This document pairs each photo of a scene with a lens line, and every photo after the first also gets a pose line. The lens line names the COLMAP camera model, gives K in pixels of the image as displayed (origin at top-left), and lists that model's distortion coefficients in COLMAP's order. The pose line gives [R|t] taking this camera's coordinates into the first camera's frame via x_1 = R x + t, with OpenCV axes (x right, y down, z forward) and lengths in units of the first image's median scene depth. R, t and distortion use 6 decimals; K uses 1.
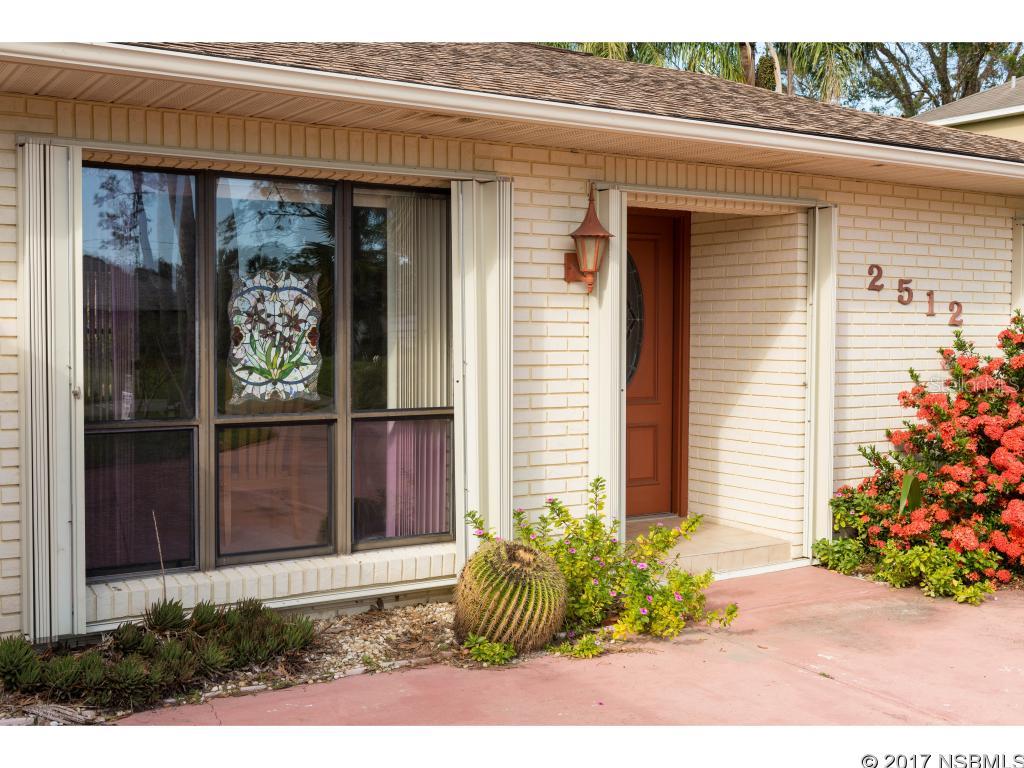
lens RADIAL K [[1154.8, 0, 512.0], [0, 1154.8, 384.0], [0, 0, 1]] dist [-0.000403, -0.000275]
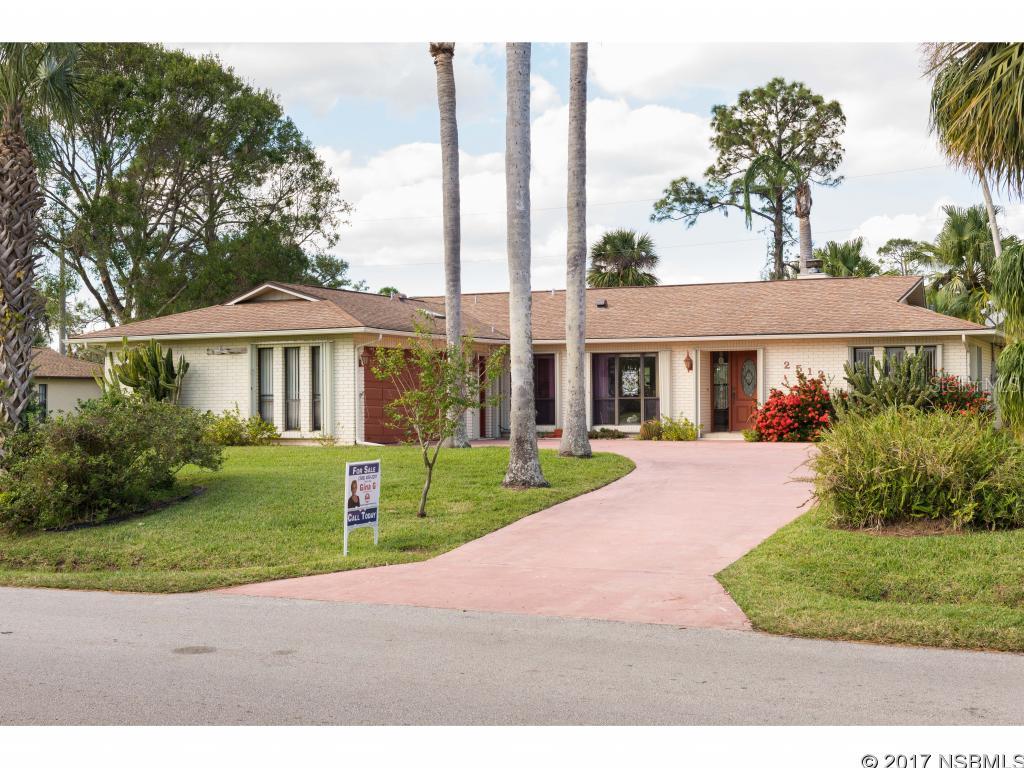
lens RADIAL K [[1344.4, 0, 512.0], [0, 1344.4, 384.0], [0, 0, 1]] dist [-0.009436, 0.014931]
pose [[0.596830, -0.014025, -0.802245, 3.961202], [-0.024026, 0.999086, -0.035341, 0.175051], [0.802008, 0.040367, 0.595948, -2.789452]]
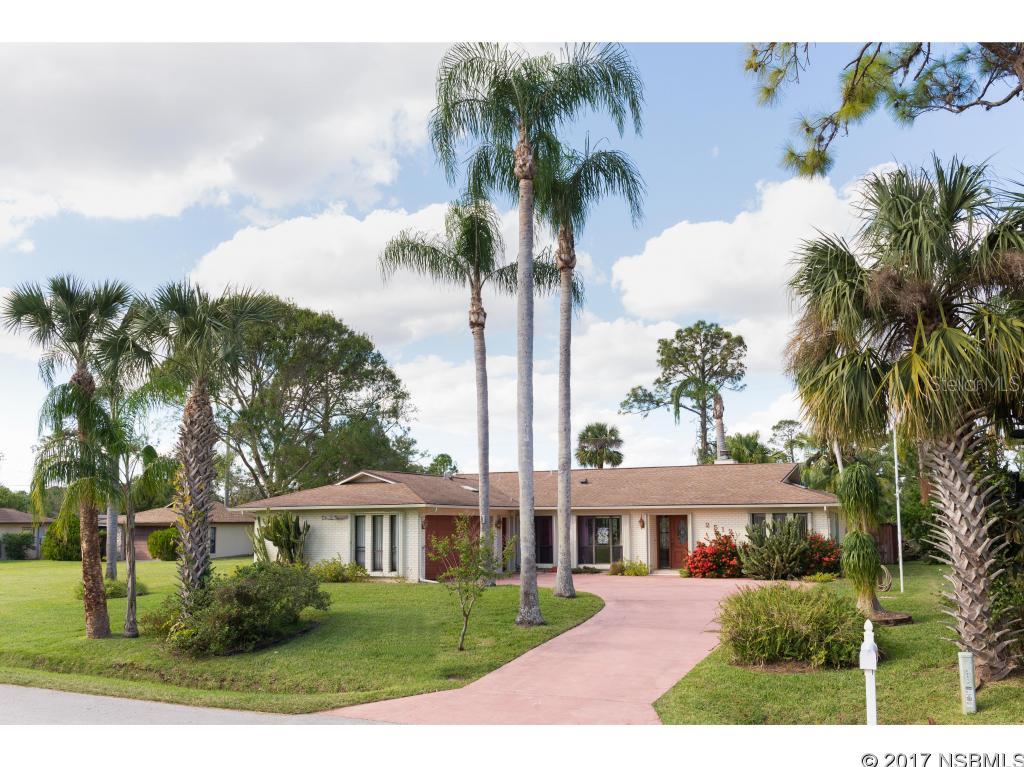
lens RADIAL K [[927.9, 0, 512.0], [0, 927.9, 383.5], [0, 0, 1]] dist [-0.014337, -0.024491]
pose [[0.578188, -0.090468, -0.810873, 4.201457], [-0.024393, 0.991473, -0.128011, -0.217538], [0.815539, 0.093794, 0.571051, -2.906693]]
